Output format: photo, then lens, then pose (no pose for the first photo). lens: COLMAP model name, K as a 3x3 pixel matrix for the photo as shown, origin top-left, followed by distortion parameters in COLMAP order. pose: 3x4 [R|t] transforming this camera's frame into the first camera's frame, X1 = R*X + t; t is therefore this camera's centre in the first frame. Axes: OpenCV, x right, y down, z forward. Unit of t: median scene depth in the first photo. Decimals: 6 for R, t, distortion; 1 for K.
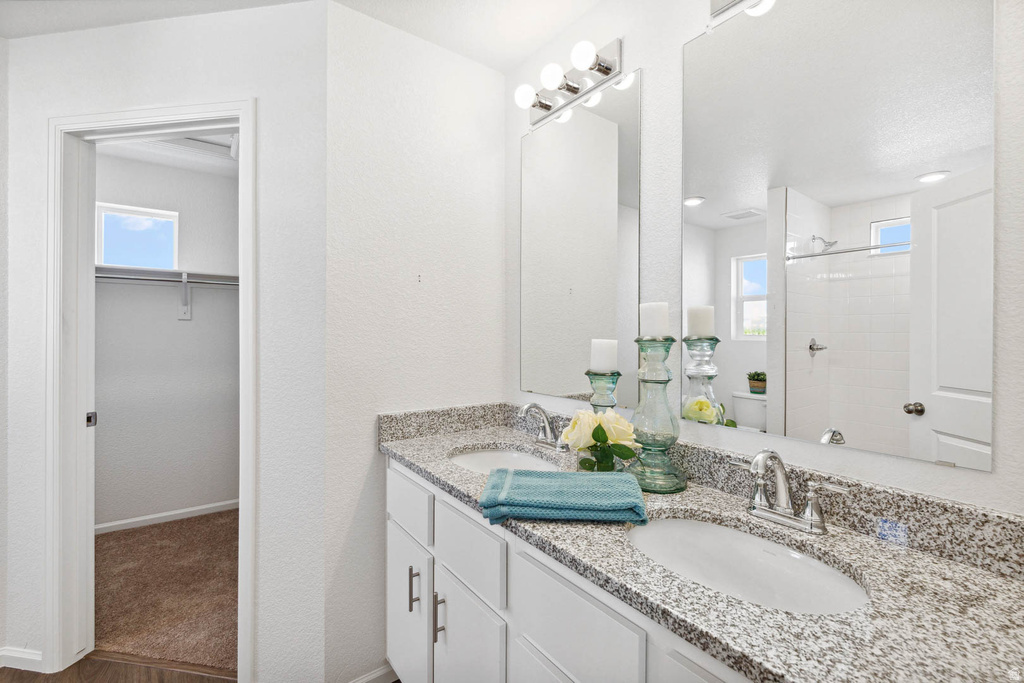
lens RADIAL K [[447.0, 0, 510.1], [0, 447.0, 340.1], [0, 0, 1]] dist [0.001034, 0.000175]
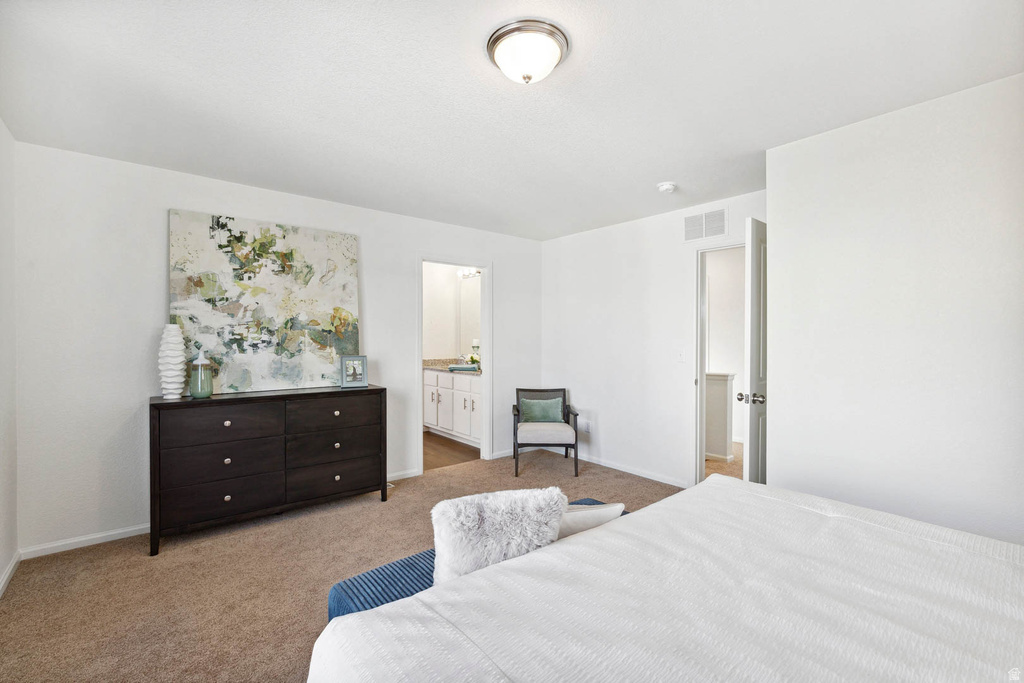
lens RADIAL K [[447.0, 0, 510.1], [0, 447.0, 340.1], [0, 0, 1]] dist [0.001034, 0.000175]
pose [[0.998037, -0.003904, 0.062504, 0.268676], [0.003937, 0.999992, -0.000408, 0.009166], [-0.062502, 0.000653, 0.998045, -3.448265]]
